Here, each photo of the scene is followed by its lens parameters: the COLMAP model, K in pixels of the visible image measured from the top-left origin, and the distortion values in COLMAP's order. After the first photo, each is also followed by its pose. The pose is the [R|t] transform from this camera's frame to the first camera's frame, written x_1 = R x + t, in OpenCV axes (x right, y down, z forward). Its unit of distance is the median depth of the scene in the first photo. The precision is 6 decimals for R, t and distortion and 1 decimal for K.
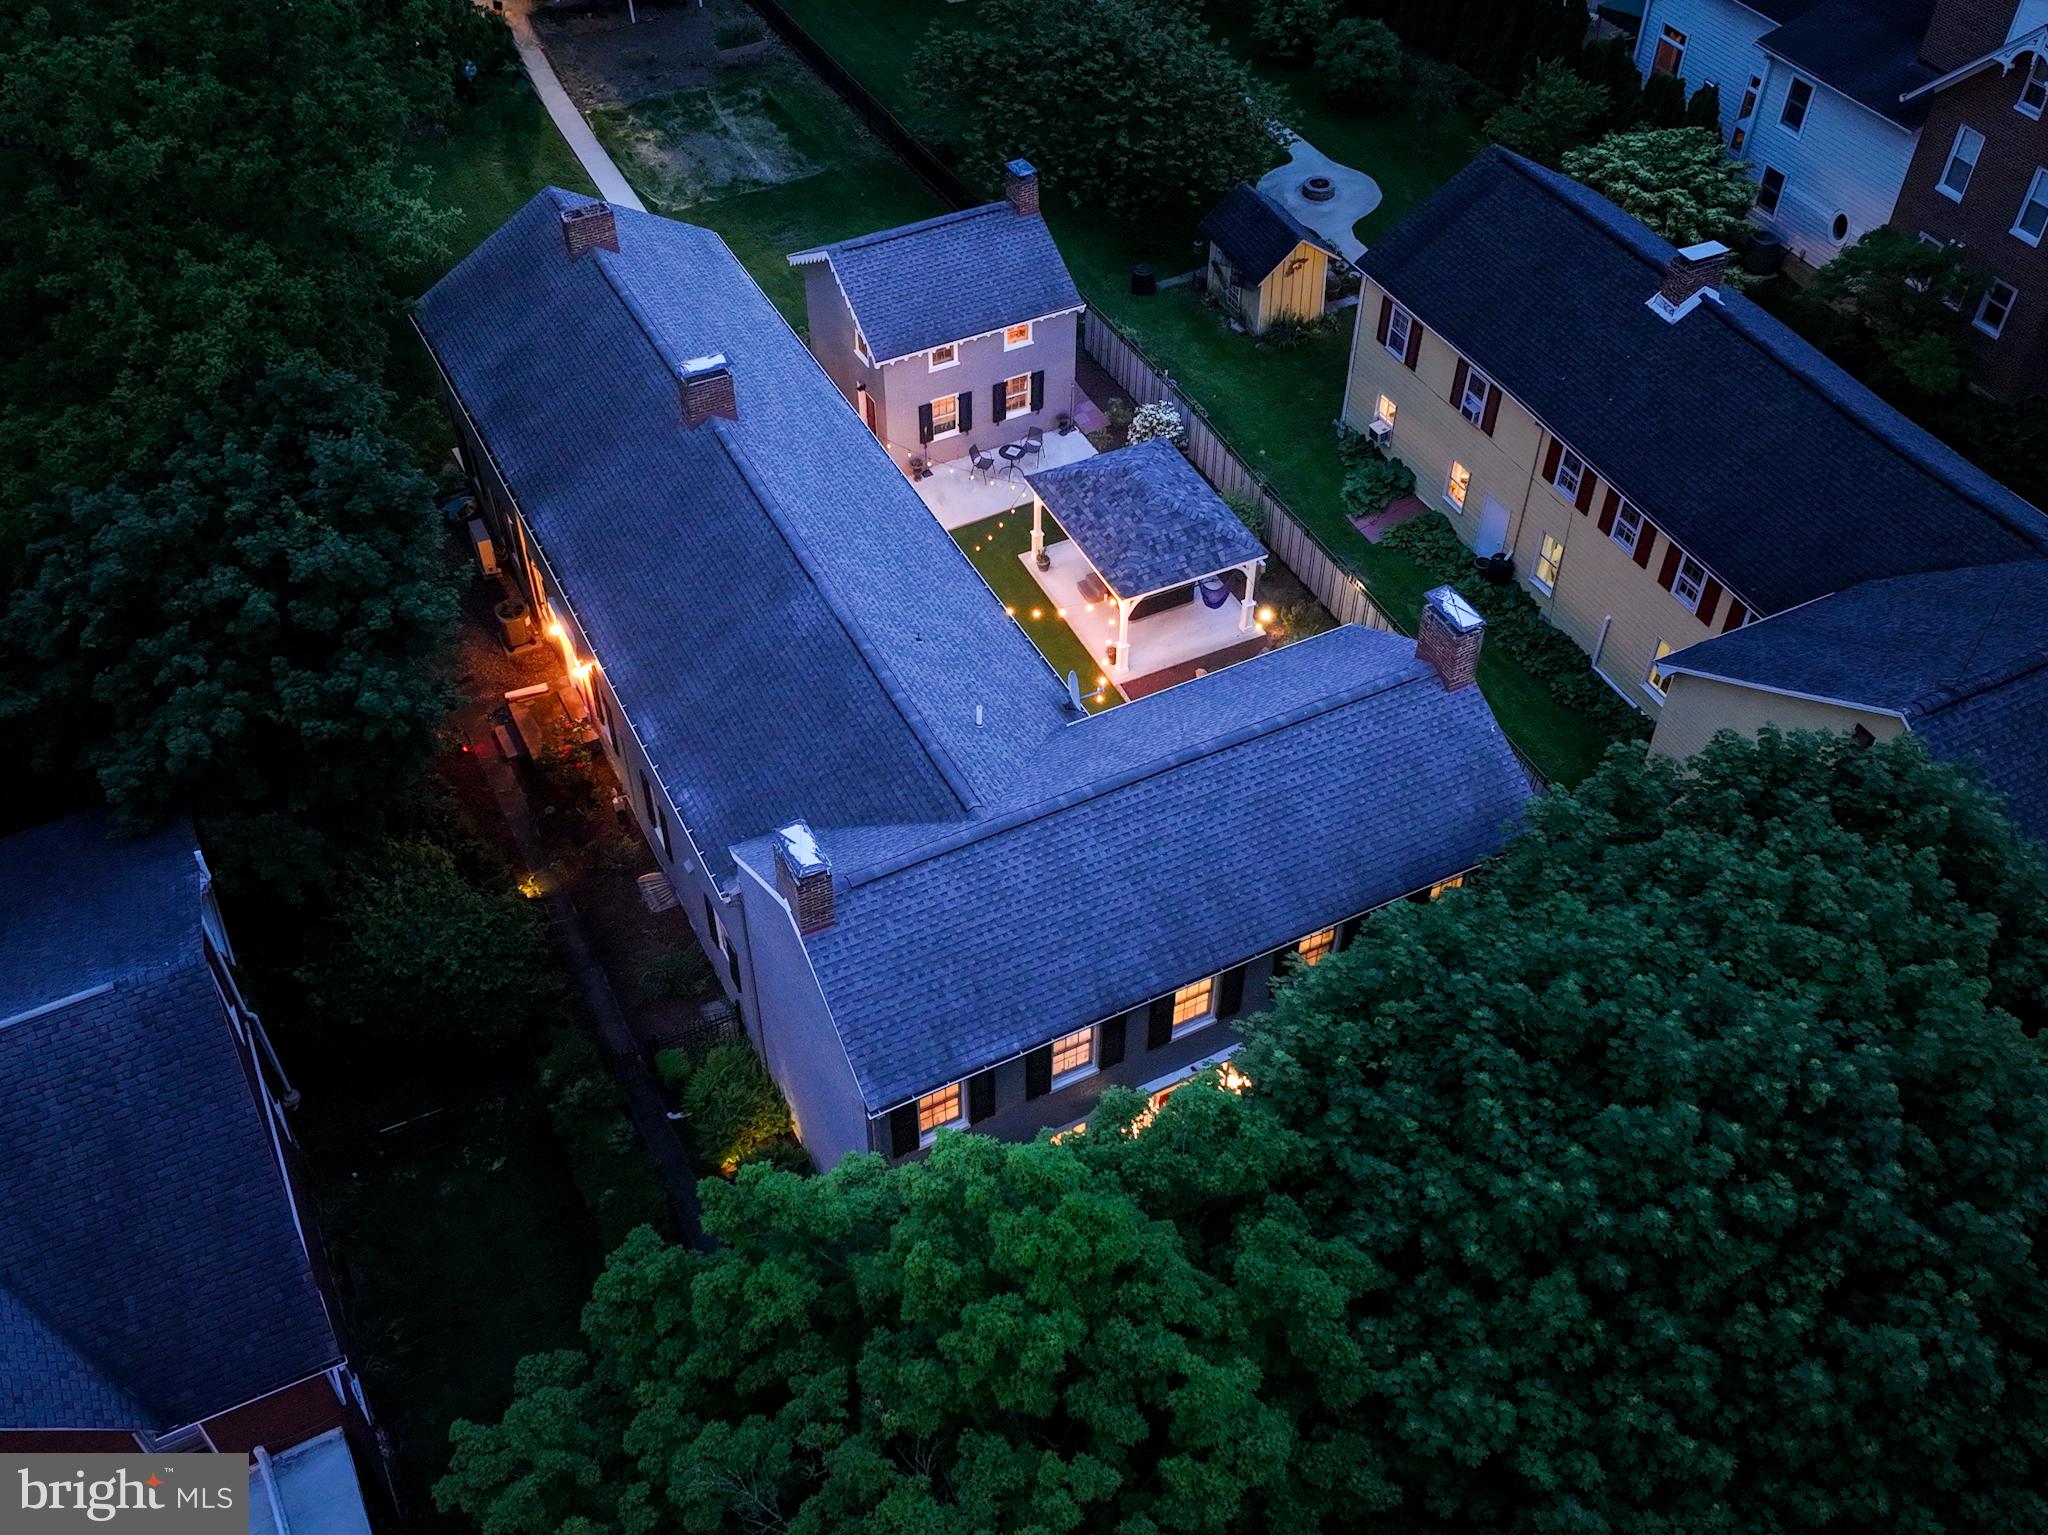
lens RADIAL K [[1932.1, 0, 1024.0], [0, 1932.1, 767.5], [0, 0, 1]] dist [0.010946, 0.003656]
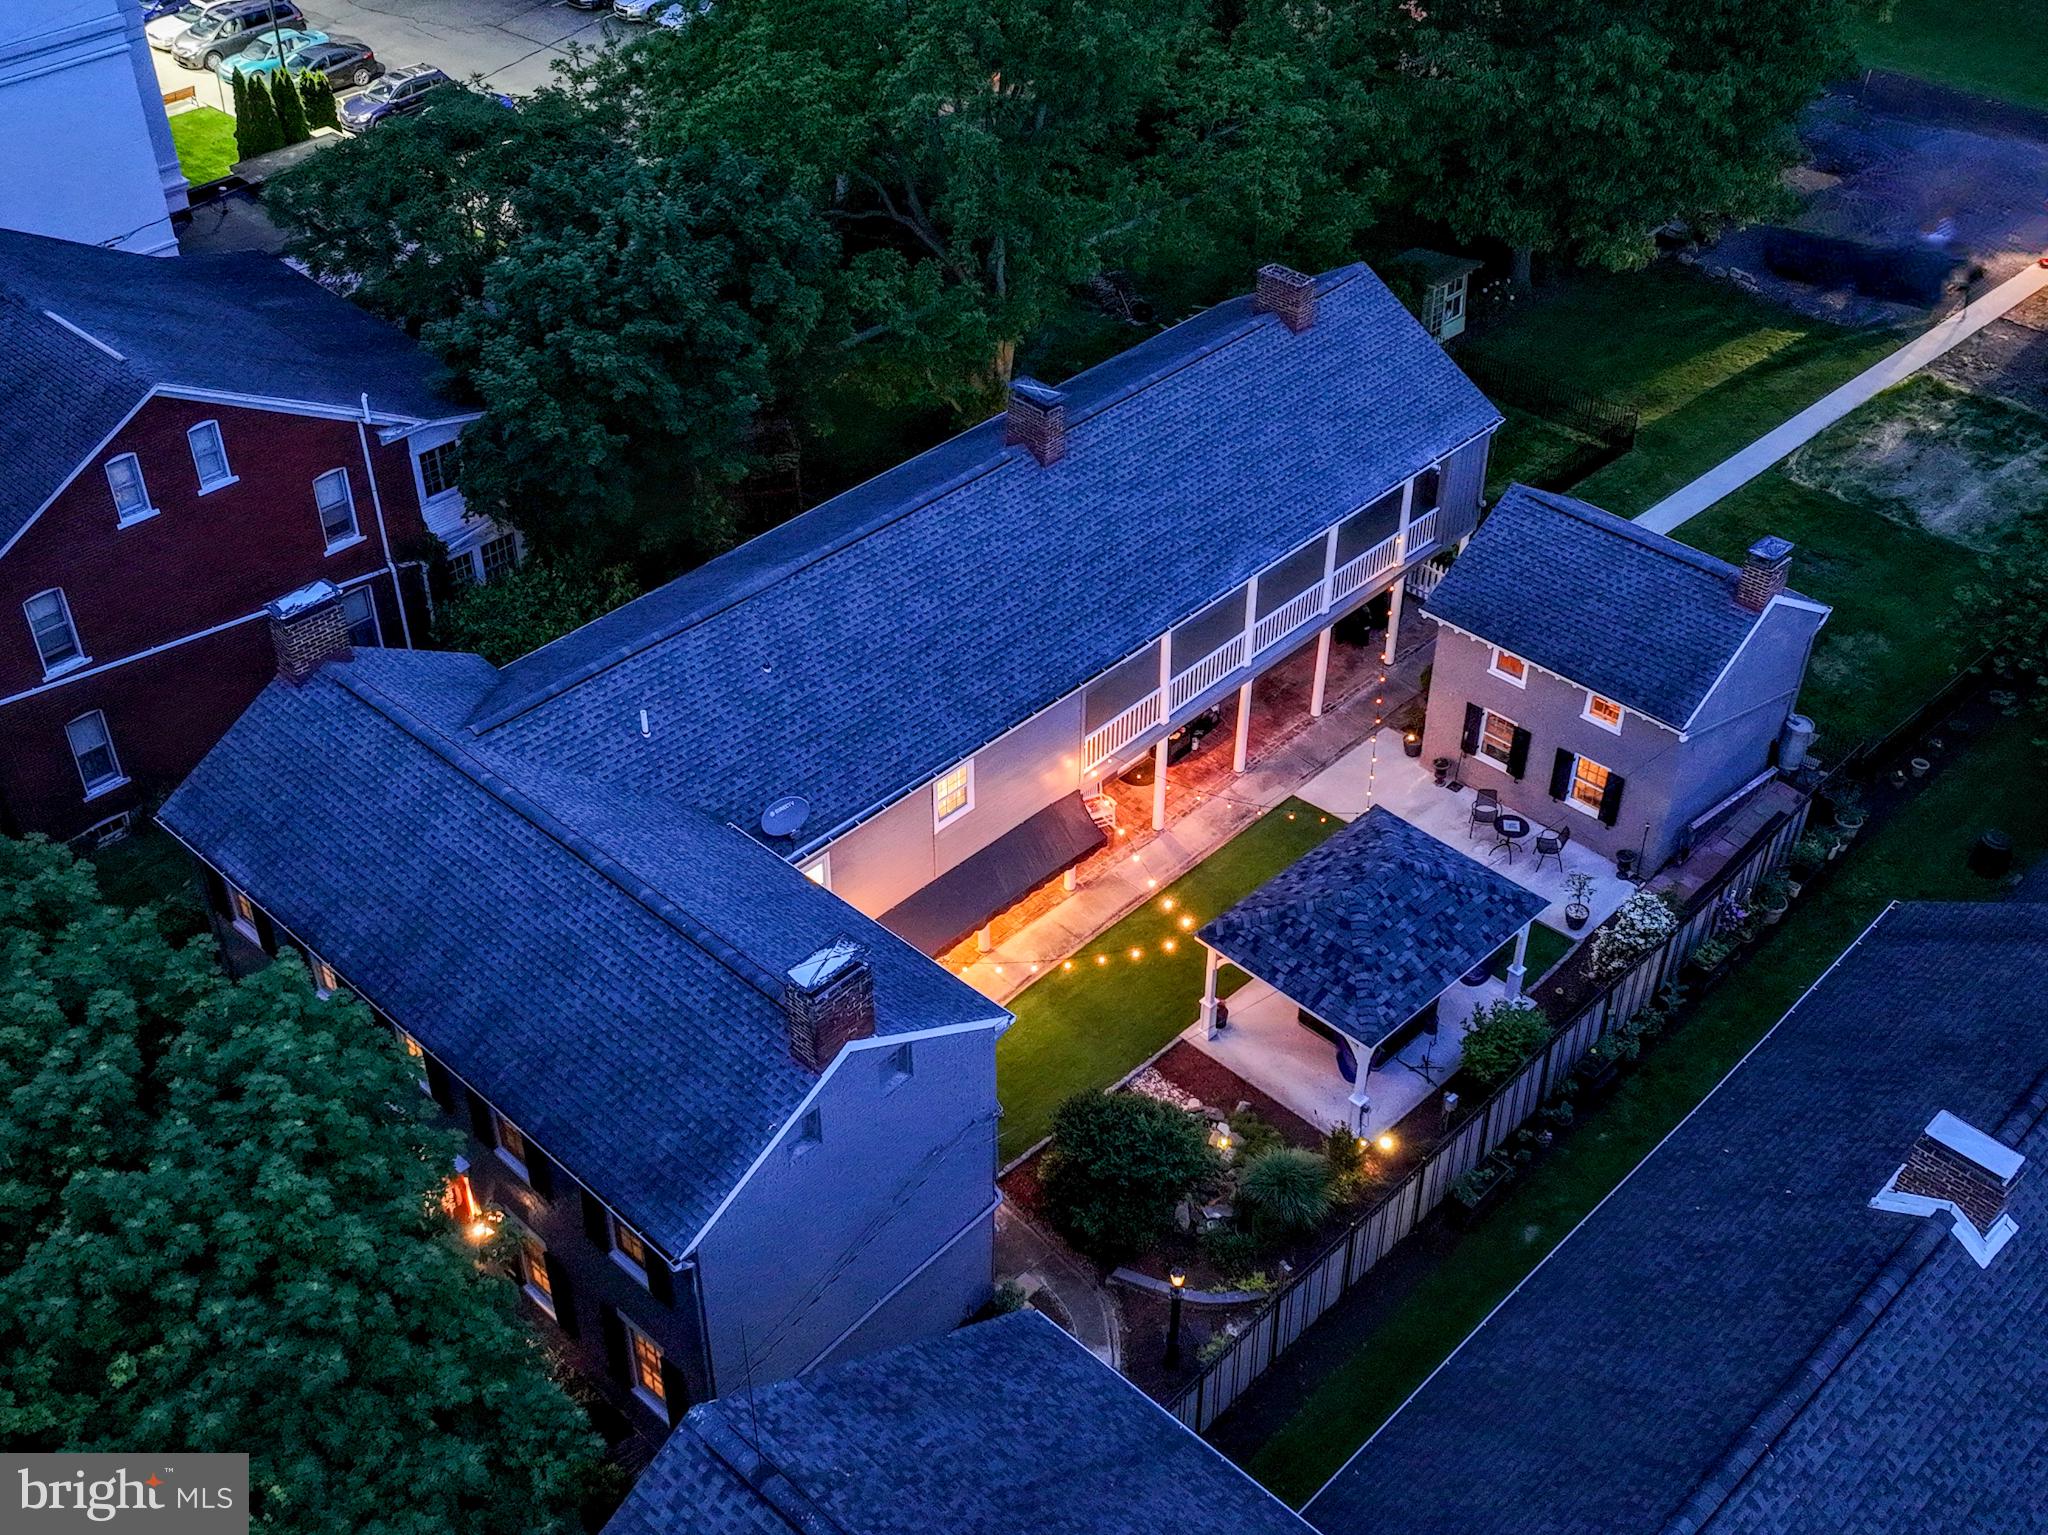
lens RADIAL K [[2228.6, 0, 1024.0], [0, 2228.6, 767.5], [0, 0, 1]] dist [0.015953, -0.018475]
pose [[0.330790, 0.582948, -0.742125, 0.619276], [-0.672878, 0.697074, 0.247636, -0.293529], [0.661675, 0.417444, 0.622838, 0.356713]]
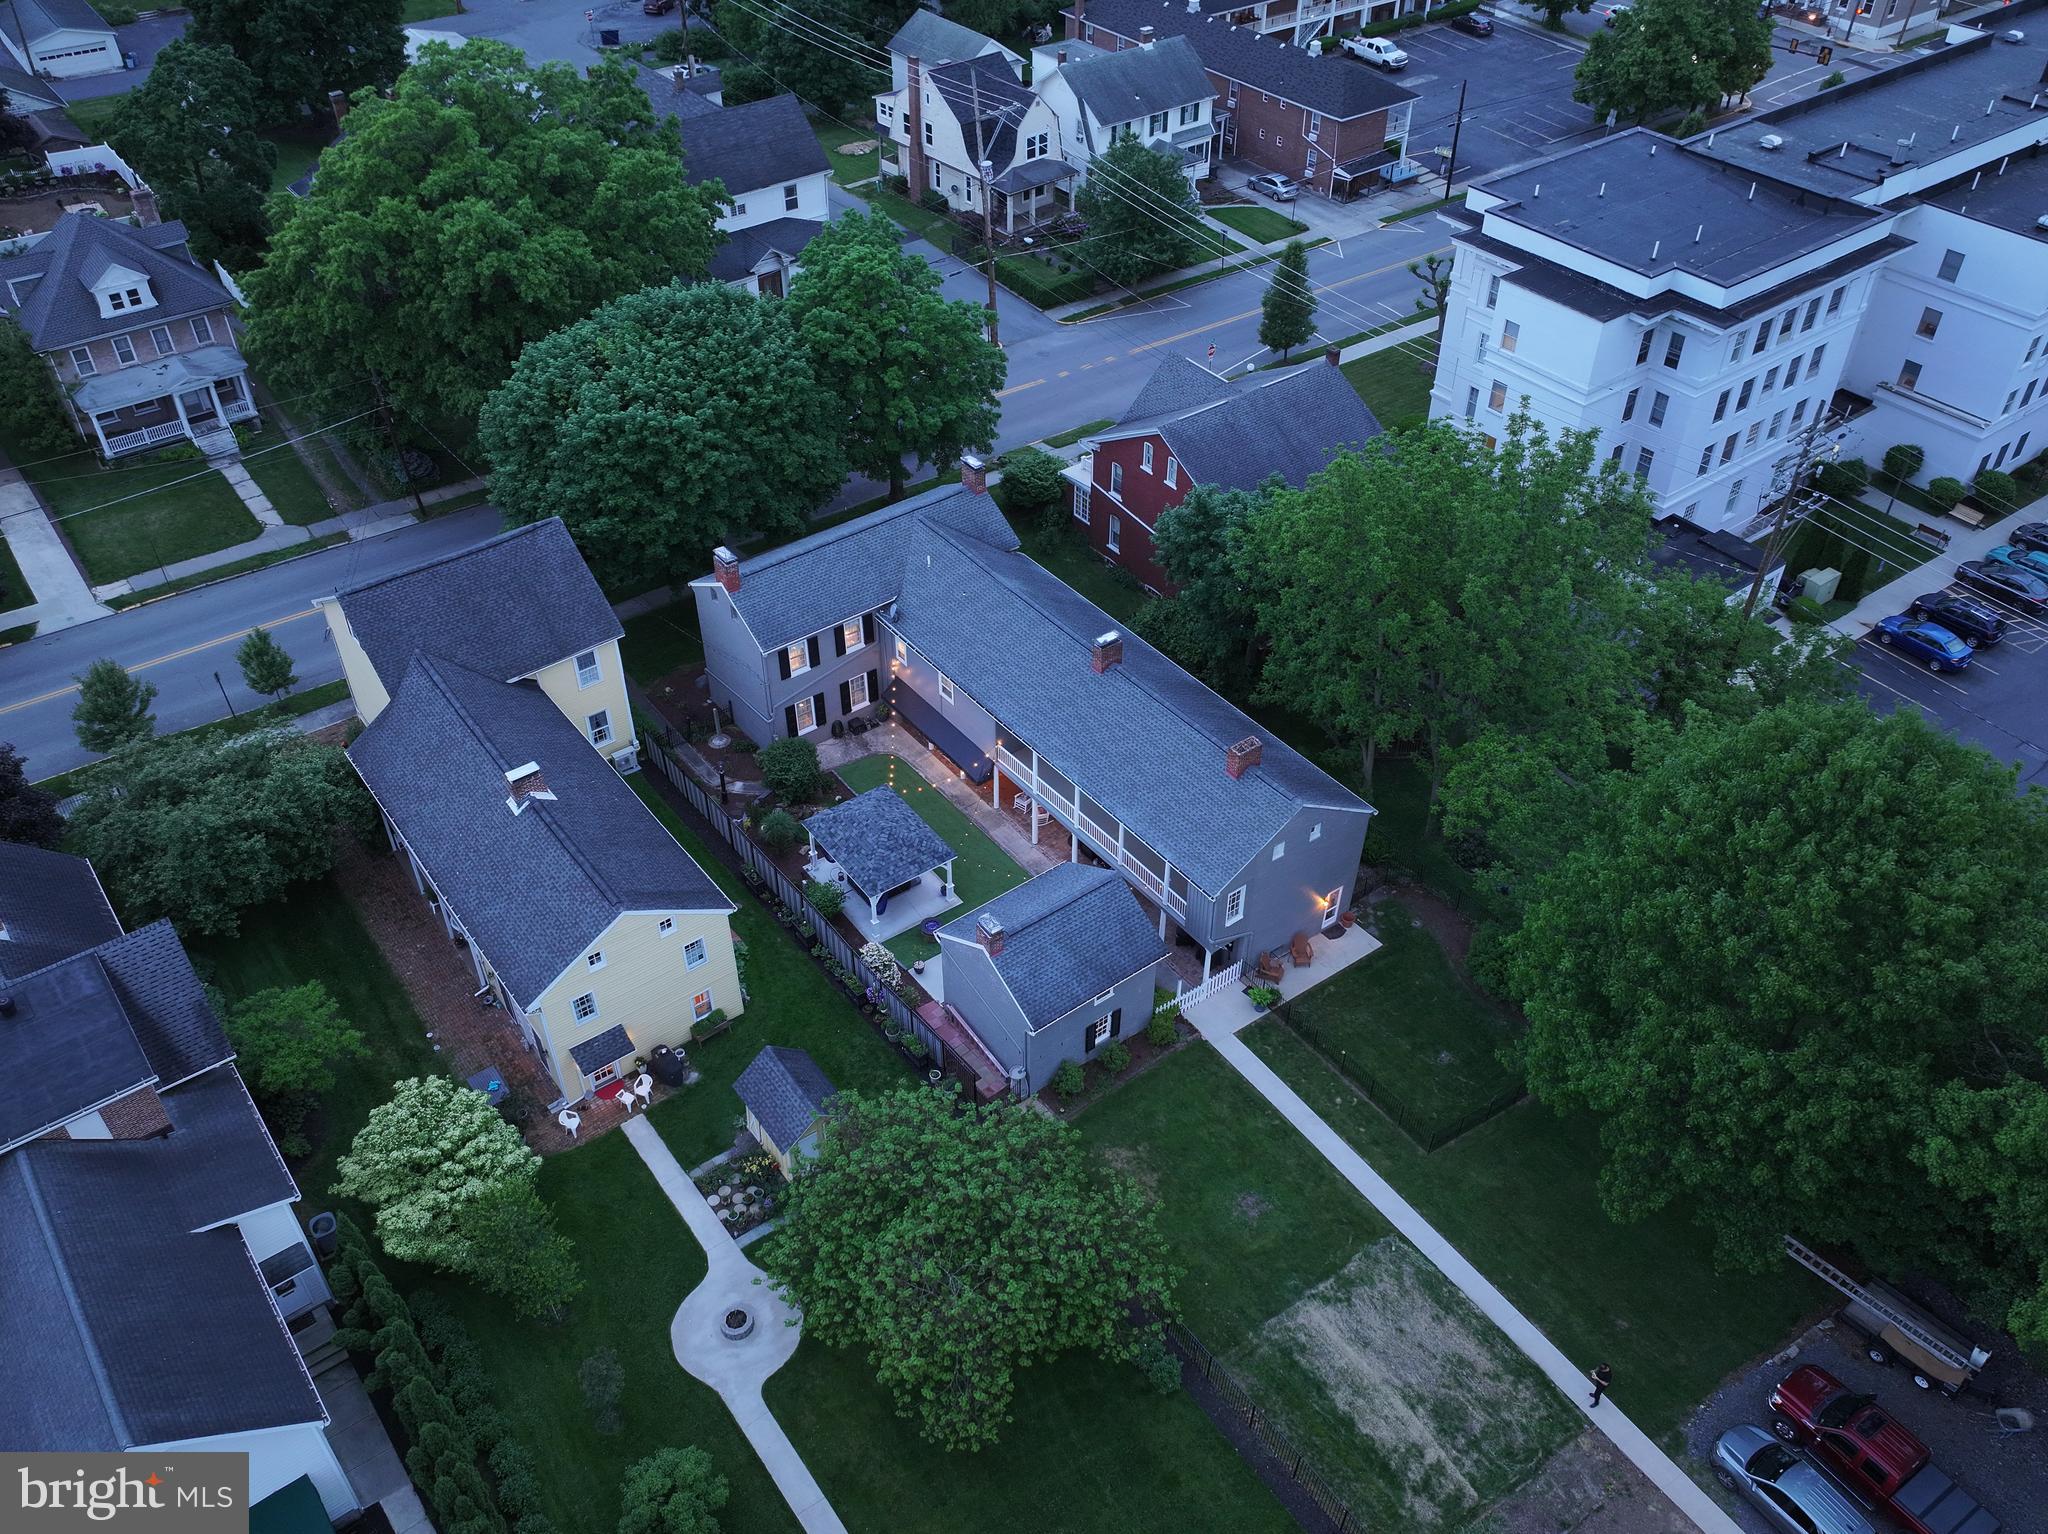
lens RADIAL K [[1690.4, 0, 1024.0], [0, 1690.4, 767.0], [0, 0, 1]] dist [0.005365, -0.001036]
pose [[-0.984893, 0.110991, -0.132919, 0.123341], [-0.123451, 0.088245, 0.988419, -1.542780], [0.121435, 0.989896, -0.073210, 1.061877]]
